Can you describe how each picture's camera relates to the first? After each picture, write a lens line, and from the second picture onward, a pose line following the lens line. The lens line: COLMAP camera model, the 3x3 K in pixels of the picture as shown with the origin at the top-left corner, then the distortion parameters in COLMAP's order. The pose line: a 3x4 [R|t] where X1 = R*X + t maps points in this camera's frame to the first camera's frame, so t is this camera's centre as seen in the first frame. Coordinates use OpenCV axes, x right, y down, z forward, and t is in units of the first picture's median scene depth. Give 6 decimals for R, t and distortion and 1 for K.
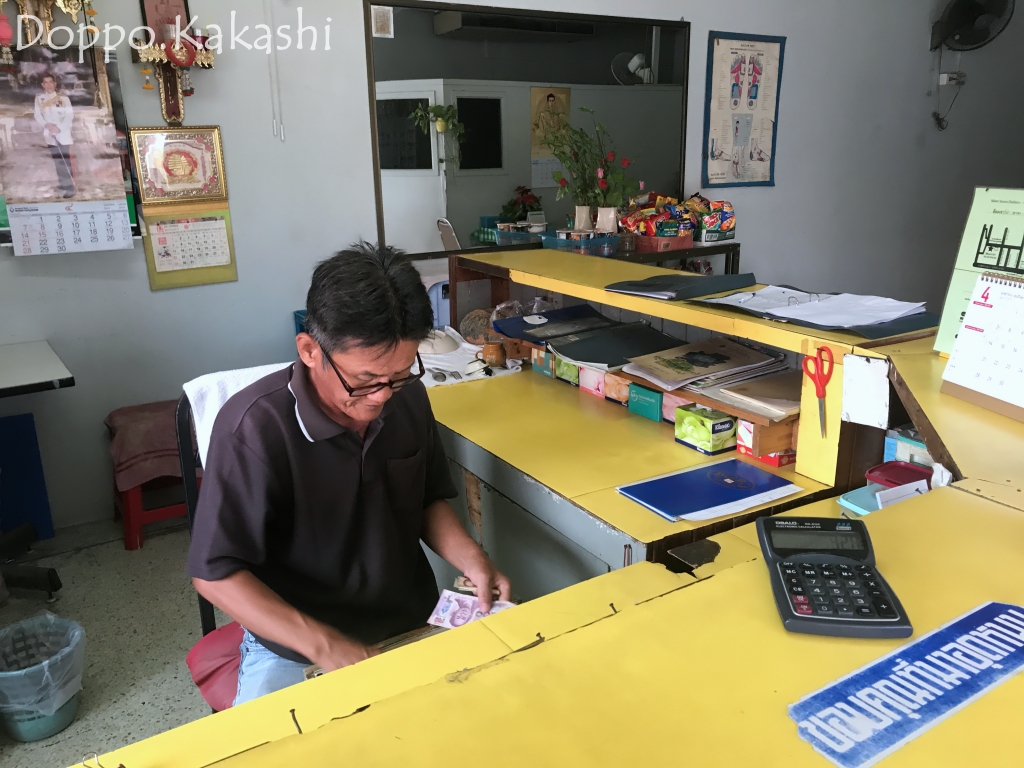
lens RADIAL K [[847.1, 0, 510.6], [0, 847.1, 385.2], [0, 0, 1]] dist [-0.008631, 0.027904]
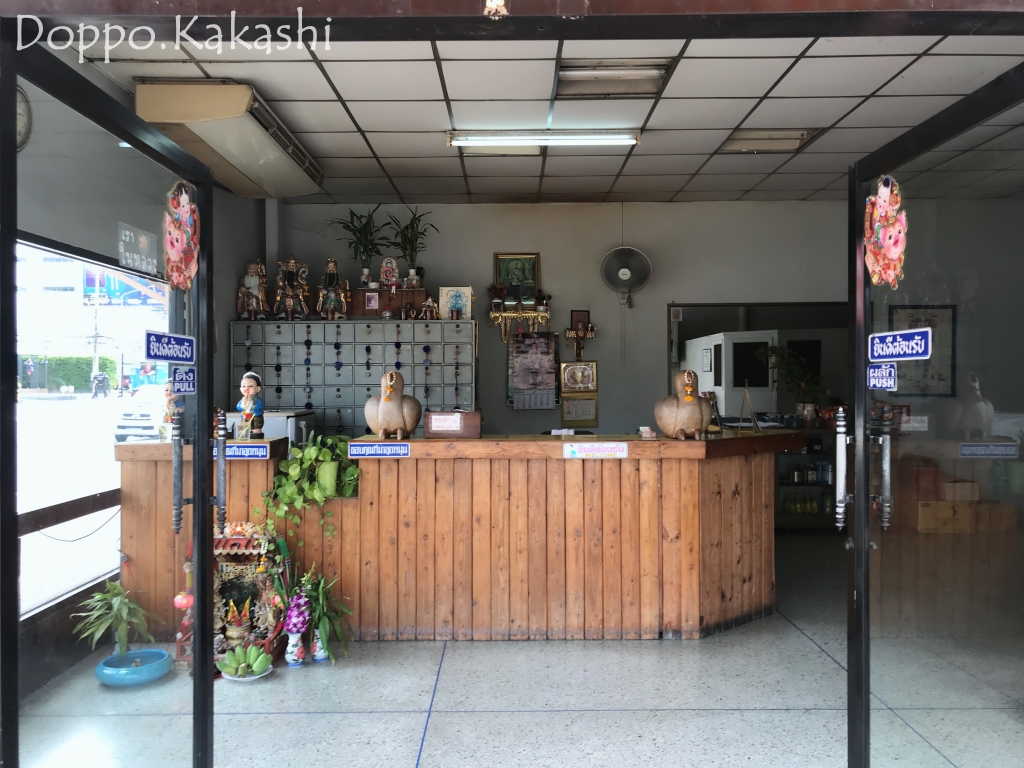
lens RADIAL K [[847.1, 0, 510.5], [0, 847.1, 380.7], [0, 0, 1]] dist [-0.008631, 0.027904]
pose [[0.854792, 0.008486, -0.518902, 0.702004], [-0.146283, 0.963264, -0.225221, 0.324848], [0.497928, 0.268424, 0.824631, -1.089707]]
